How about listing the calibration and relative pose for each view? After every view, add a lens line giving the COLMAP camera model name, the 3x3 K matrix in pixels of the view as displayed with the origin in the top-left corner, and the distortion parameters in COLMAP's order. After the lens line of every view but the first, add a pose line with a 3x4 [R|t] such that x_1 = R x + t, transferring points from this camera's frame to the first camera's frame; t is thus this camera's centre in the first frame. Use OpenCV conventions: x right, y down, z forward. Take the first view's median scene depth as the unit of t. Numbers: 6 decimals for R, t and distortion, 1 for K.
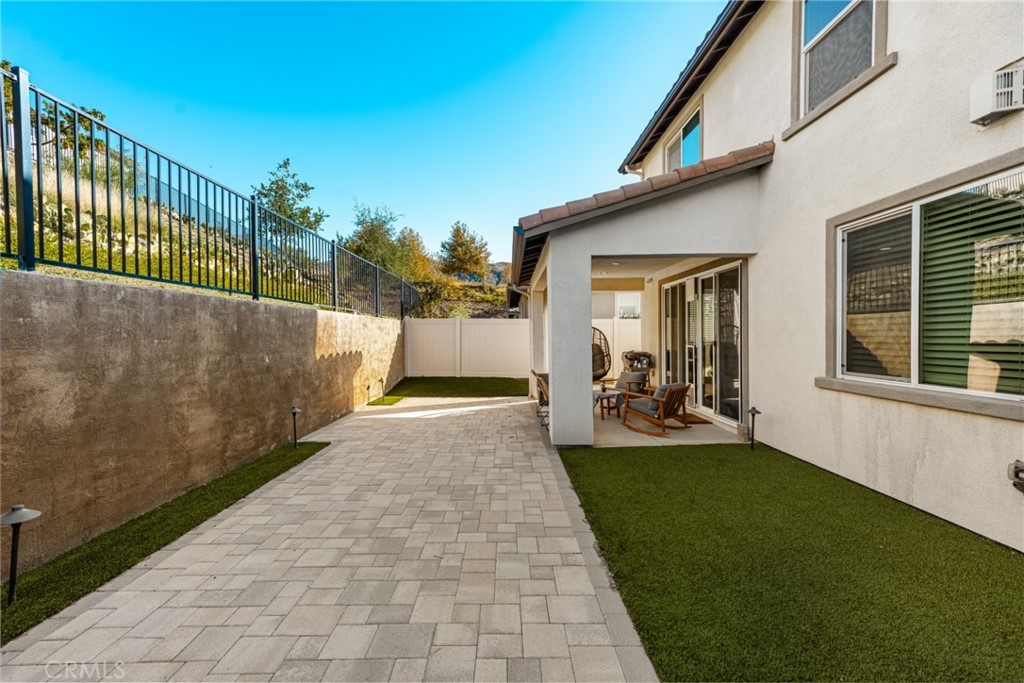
lens RADIAL K [[402.5, 0, 501.0], [0, 402.5, 339.8], [0, 0, 1]] dist [0.008940, -0.000513]
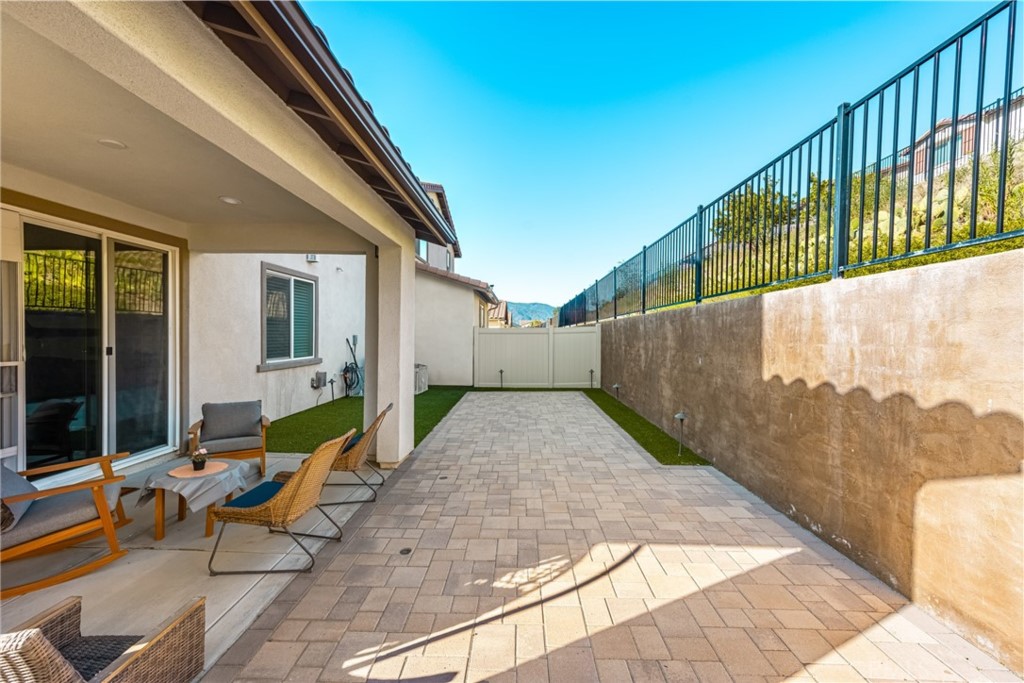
lens RADIAL K [[402.5, 0, 515.3], [0, 402.5, 341.4], [0, 0, 1]] dist [0.008940, -0.000513]
pose [[-0.999987, -0.000339, 0.005105, -0.138151], [-0.000196, 0.999609, 0.027950, -0.030262], [-0.005113, 0.027949, -0.999596, 2.148214]]
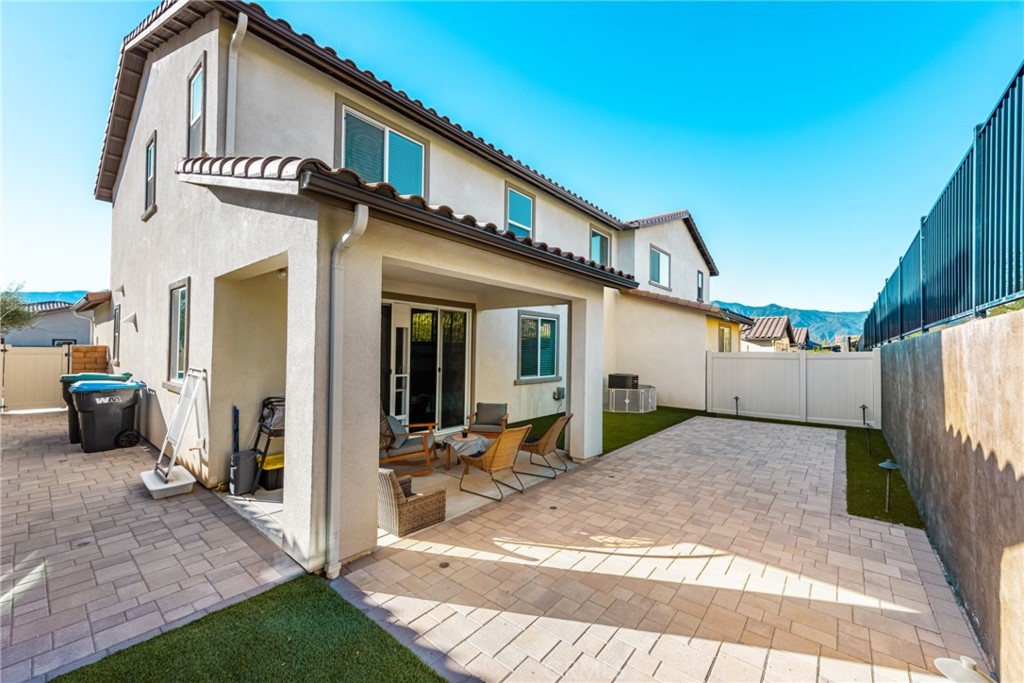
lens RADIAL K [[402.5, 0, 508.9], [0, 402.5, 337.7], [0, 0, 1]] dist [0.008940, -0.000513]
pose [[-0.775984, 0.017225, 0.630517, -0.480583], [0.001389, 0.999671, -0.025602, -0.070189], [-0.630751, -0.018991, -0.775753, 2.349898]]
